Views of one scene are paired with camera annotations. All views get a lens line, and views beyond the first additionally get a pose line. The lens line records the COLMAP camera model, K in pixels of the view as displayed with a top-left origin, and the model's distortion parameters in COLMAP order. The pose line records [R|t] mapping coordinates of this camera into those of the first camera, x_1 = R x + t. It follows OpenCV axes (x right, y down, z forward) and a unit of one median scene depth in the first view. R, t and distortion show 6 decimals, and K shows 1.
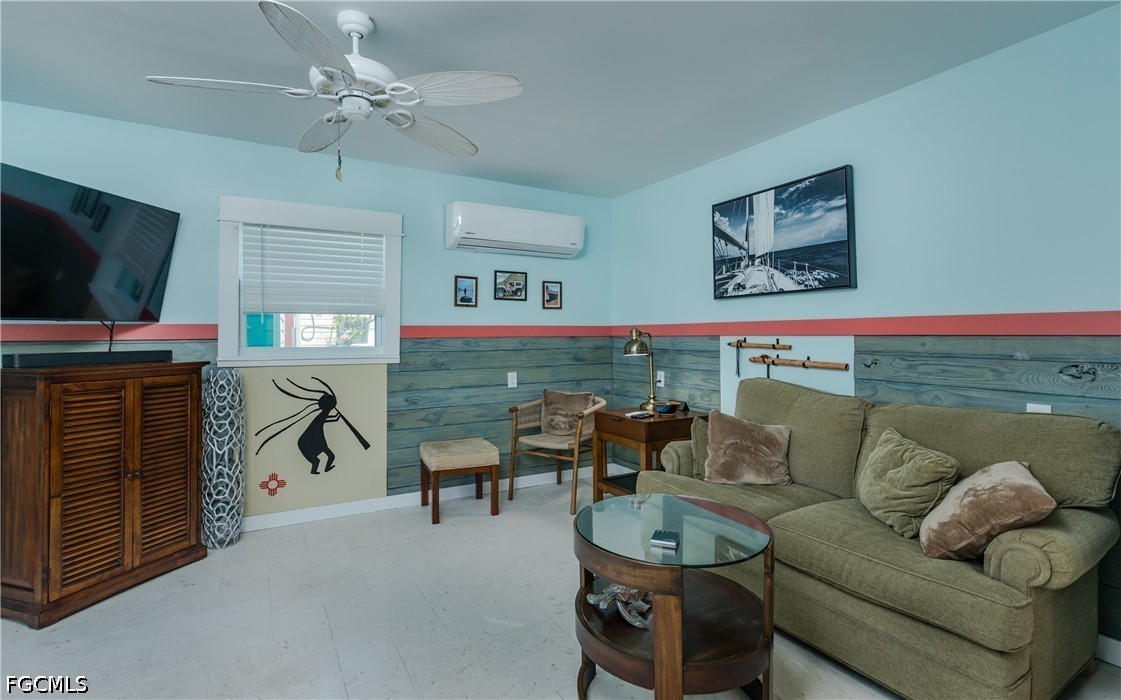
lens RADIAL K [[529.0, 0, 554.9], [0, 529.0, 332.0], [0, 0, 1]] dist [0.001864, 0.000155]
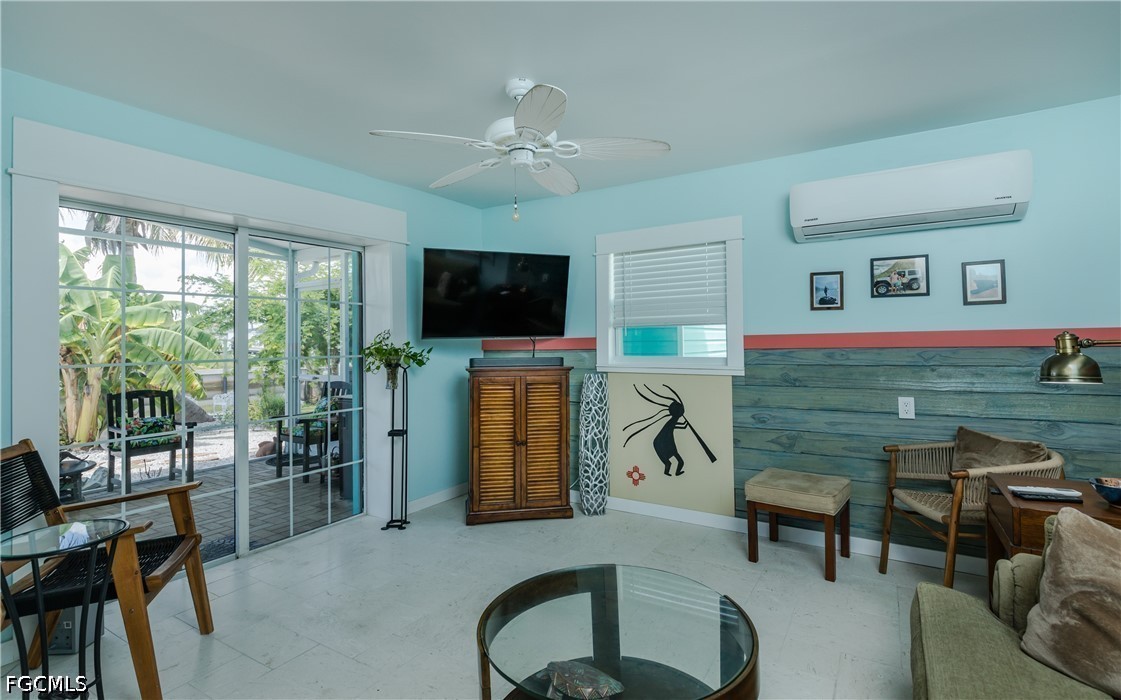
lens RADIAL K [[529.0, 0, 554.9], [0, 529.0, 332.0], [0, 0, 1]] dist [0.001864, 0.000155]
pose [[0.469053, -0.022330, -0.882888, 0.376795], [0.012517, 0.999748, -0.018636, -0.004770], [0.883081, -0.002309, 0.469214, 0.281578]]
